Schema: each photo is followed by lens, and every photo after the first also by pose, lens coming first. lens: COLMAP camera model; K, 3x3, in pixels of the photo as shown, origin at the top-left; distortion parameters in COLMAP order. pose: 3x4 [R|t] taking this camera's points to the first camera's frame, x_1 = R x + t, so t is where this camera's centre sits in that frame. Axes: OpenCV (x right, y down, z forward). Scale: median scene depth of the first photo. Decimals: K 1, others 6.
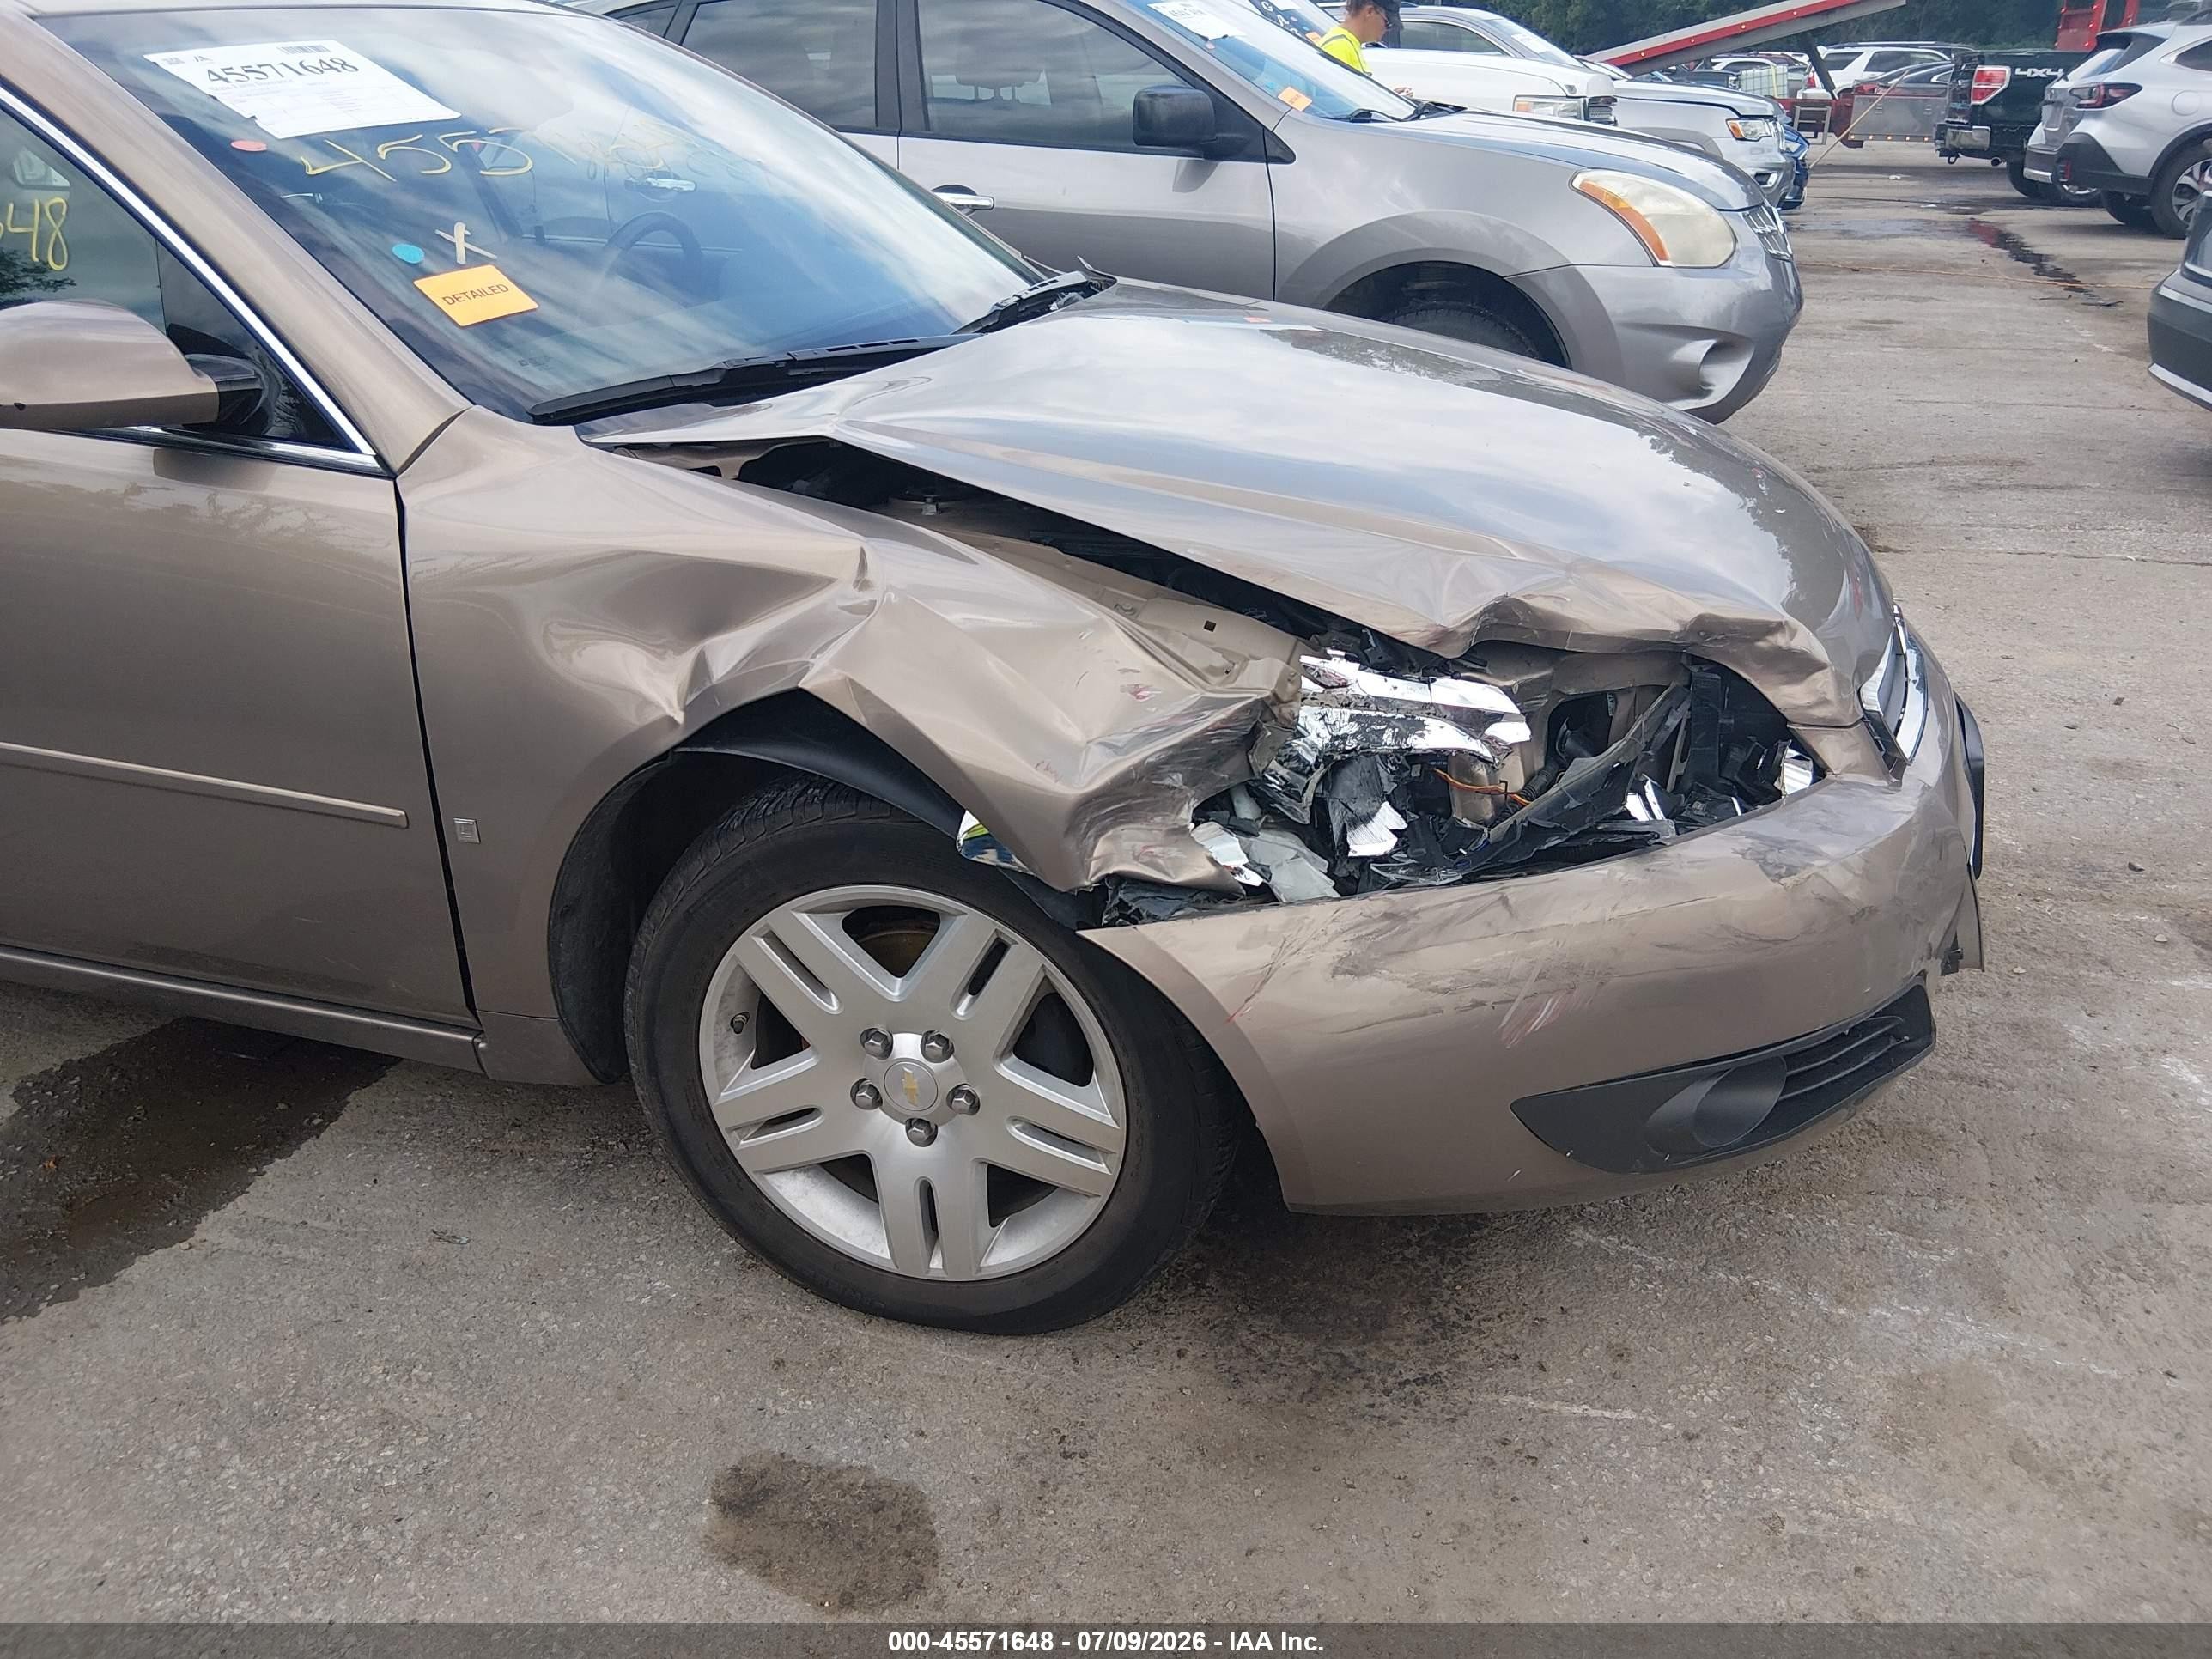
lens RADIAL K [[1806.3, 0, 1113.9], [0, 1806.3, 880.5], [0, 0, 1]] dist [0.118305, -0.247244]
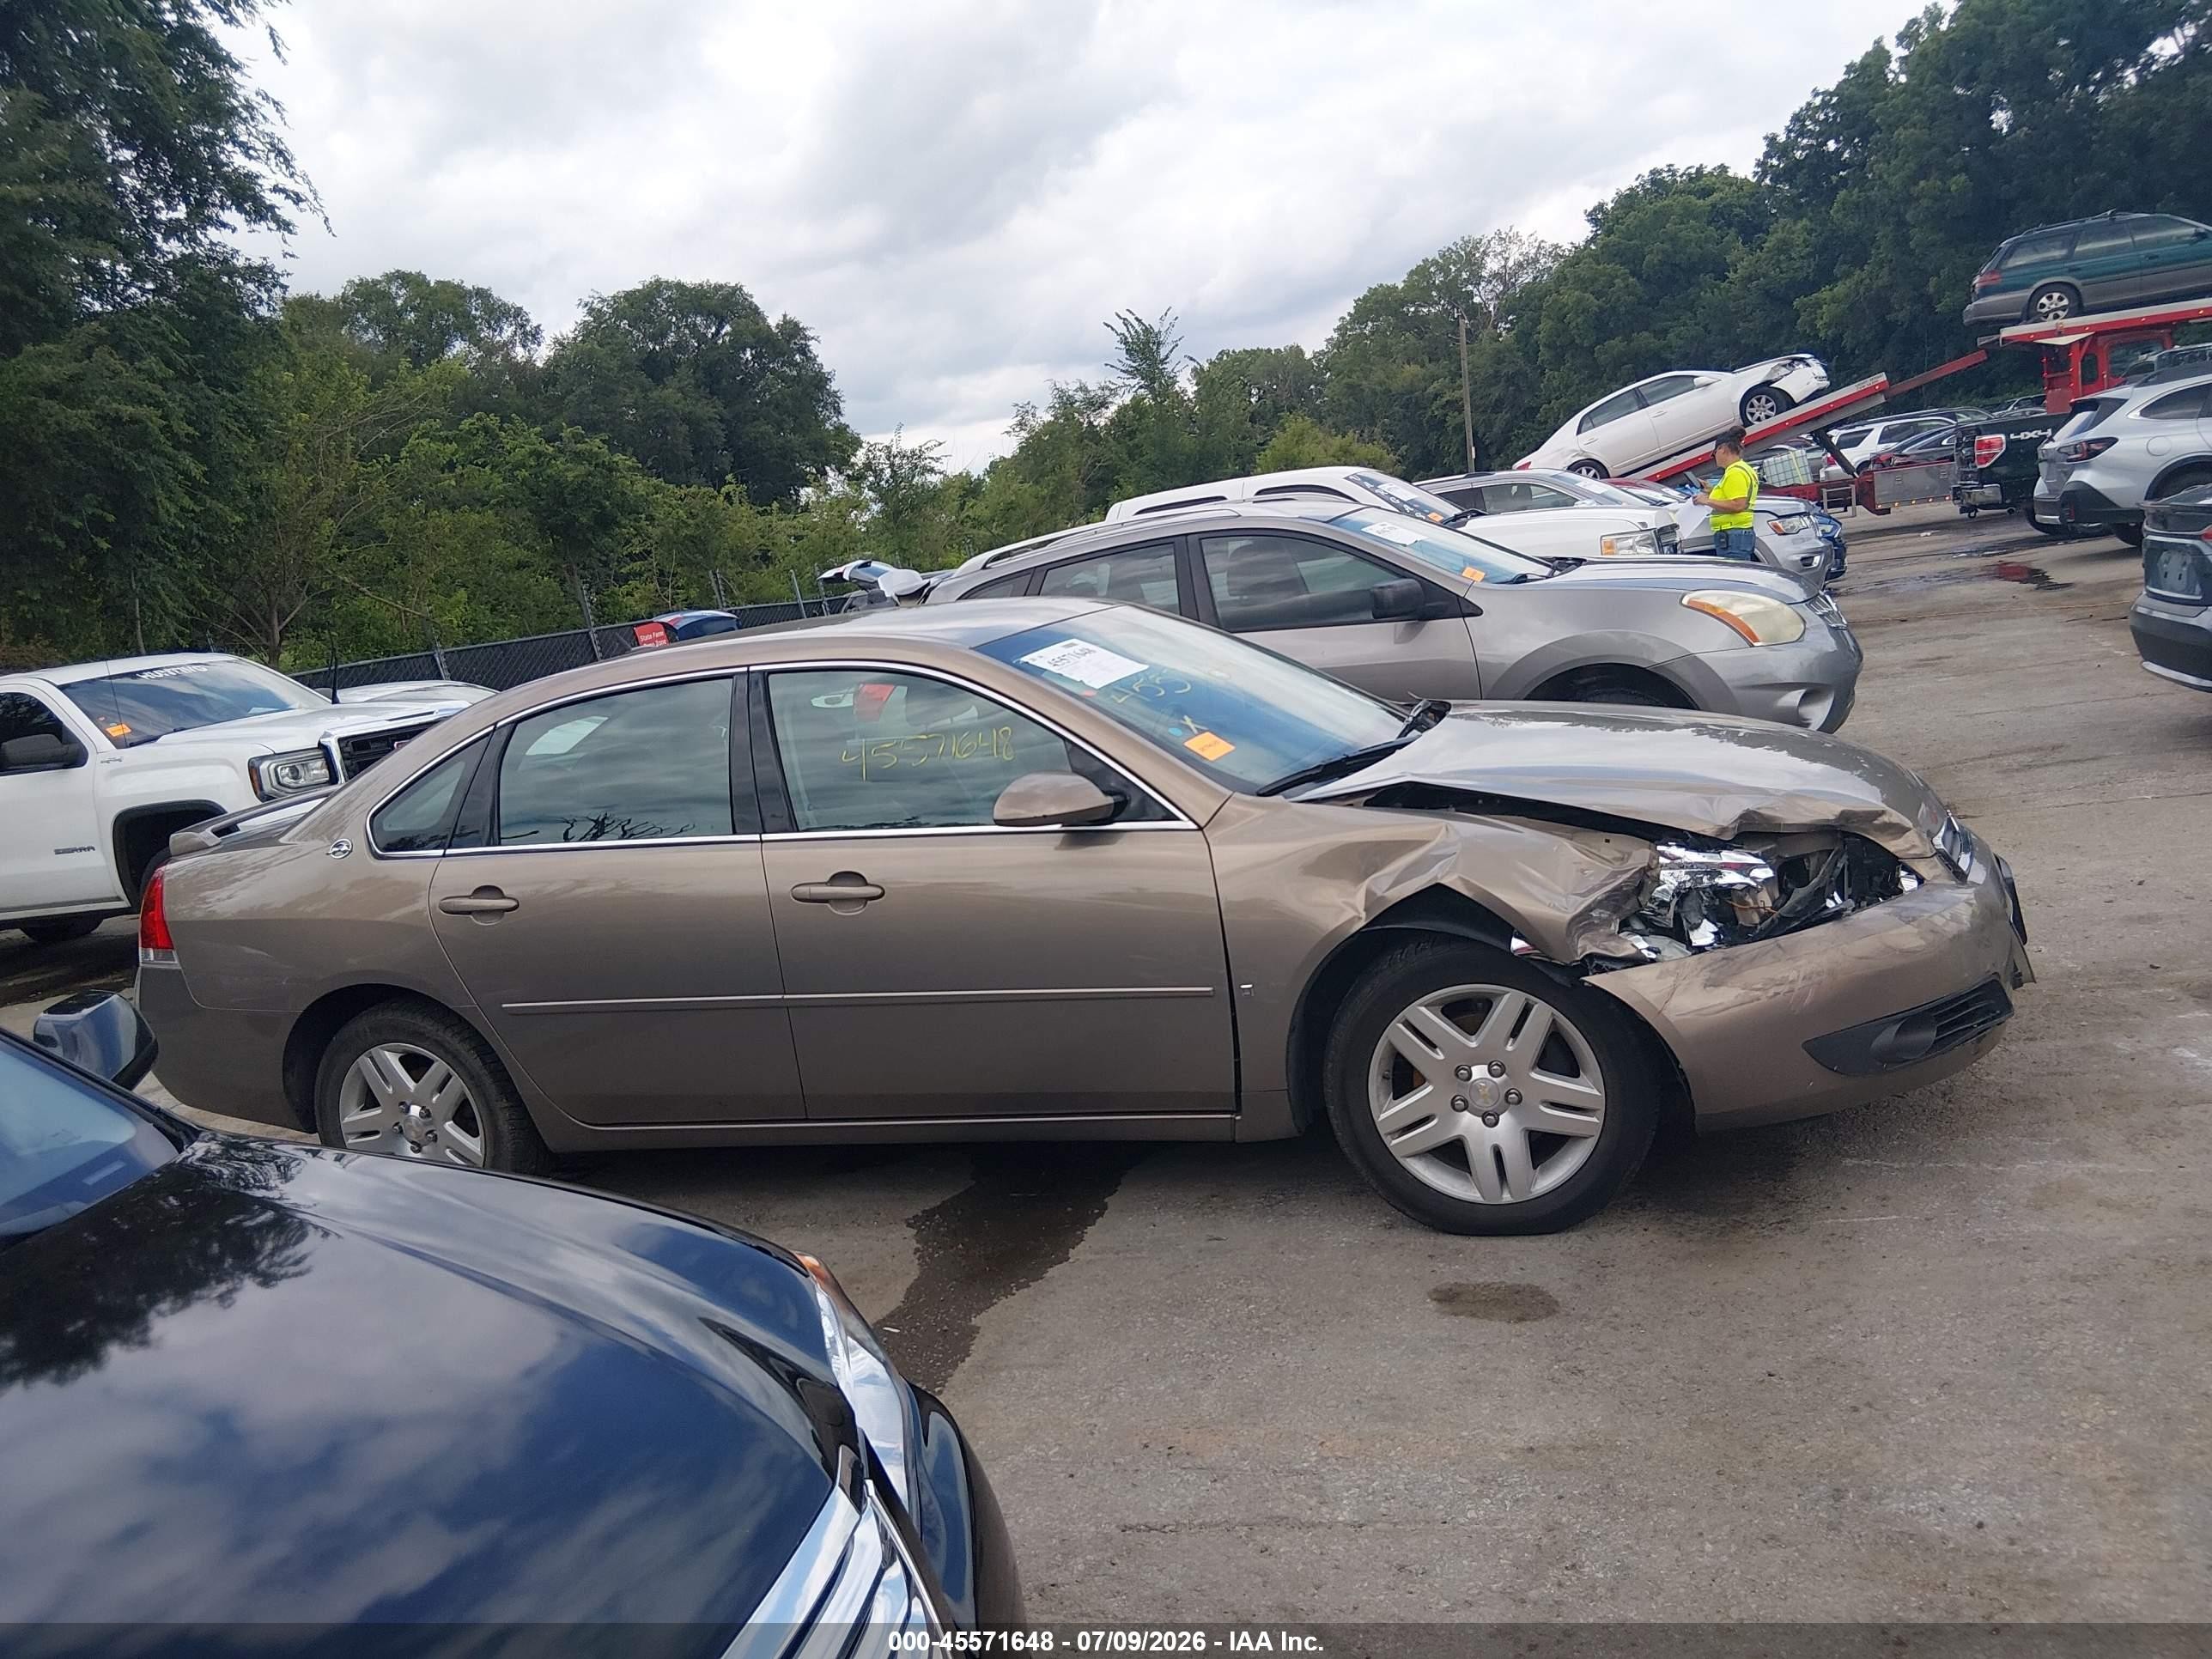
lens RADIAL K [[1811.8, 0, 1082.5], [0, 1811.8, 827.0], [0, 0, 1]] dist [0.109995, -0.221080]
pose [[0.989446, -0.128882, -0.066225, -0.342109], [0.107435, 0.959191, -0.261554, 0.280066], [0.097232, 0.251679, 0.962914, -0.933375]]
